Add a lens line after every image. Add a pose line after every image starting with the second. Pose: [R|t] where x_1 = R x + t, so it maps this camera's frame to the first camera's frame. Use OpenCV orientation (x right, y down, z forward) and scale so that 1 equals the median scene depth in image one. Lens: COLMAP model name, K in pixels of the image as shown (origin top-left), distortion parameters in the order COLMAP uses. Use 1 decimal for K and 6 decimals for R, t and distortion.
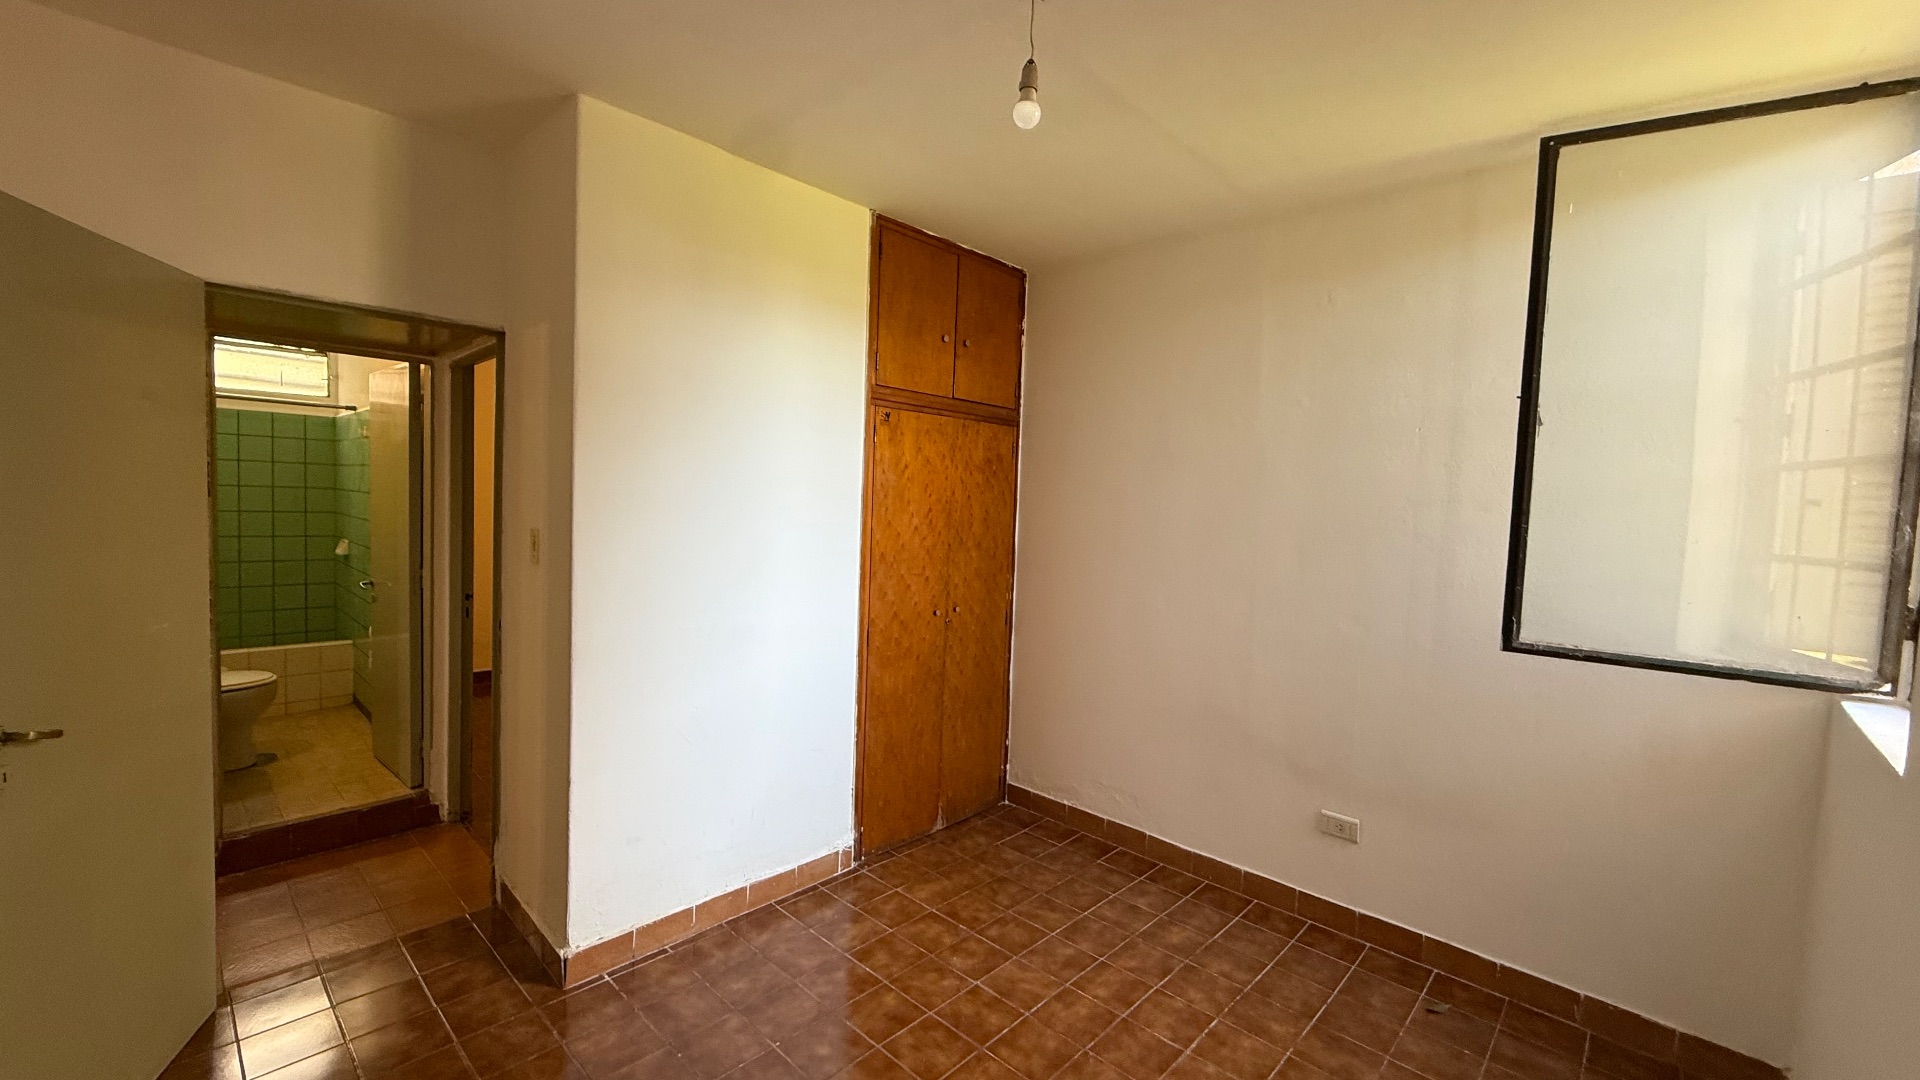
lens RADIAL K [[765.7, 0, 960.0], [0, 765.7, 540.0], [0, 0, 1]] dist [0.000981, 0.000367]
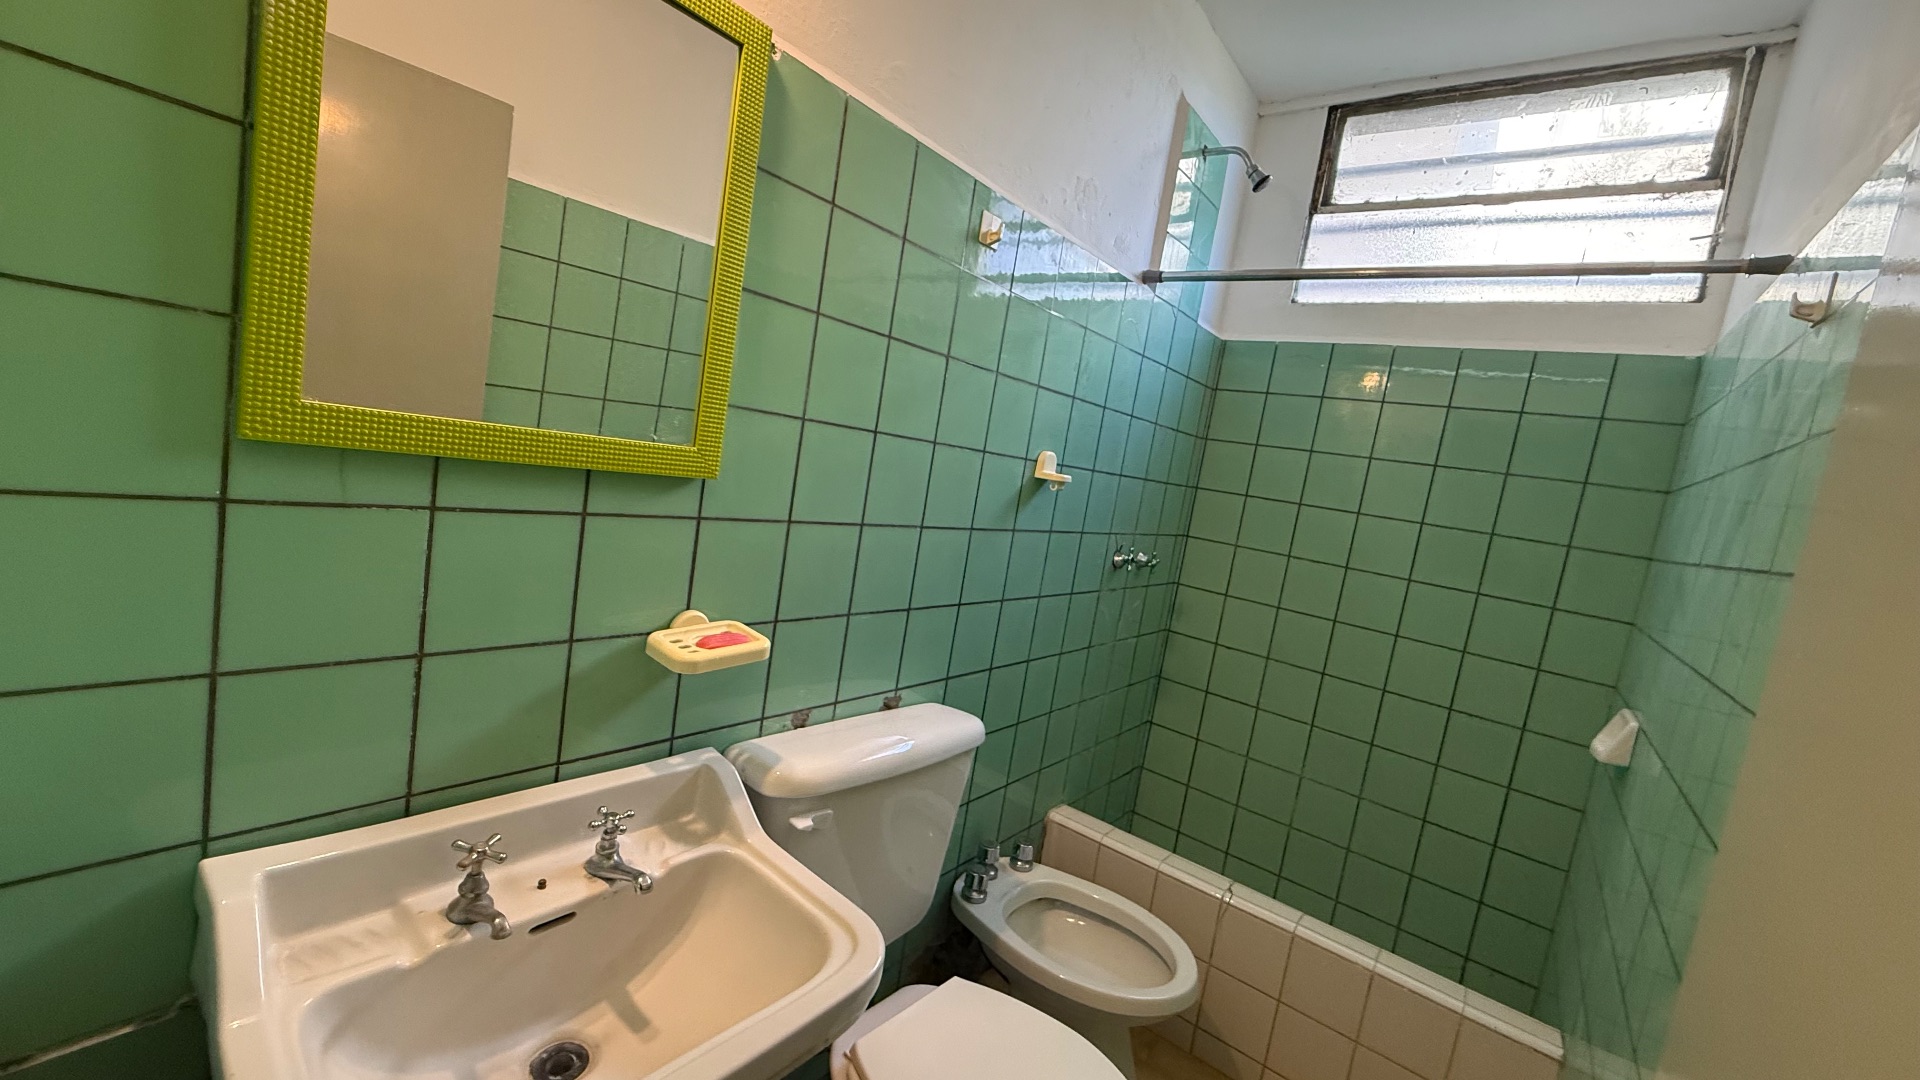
lens RADIAL K [[765.7, 0, 960.0], [0, 765.7, 540.0], [0, 0, 1]] dist [0.000981, 0.000367]
pose [[0.107201, 0.085958, -0.990515, -0.529583], [-0.201923, 0.977375, 0.062964, -0.035019], [0.973517, 0.193258, 0.122132, 0.683458]]
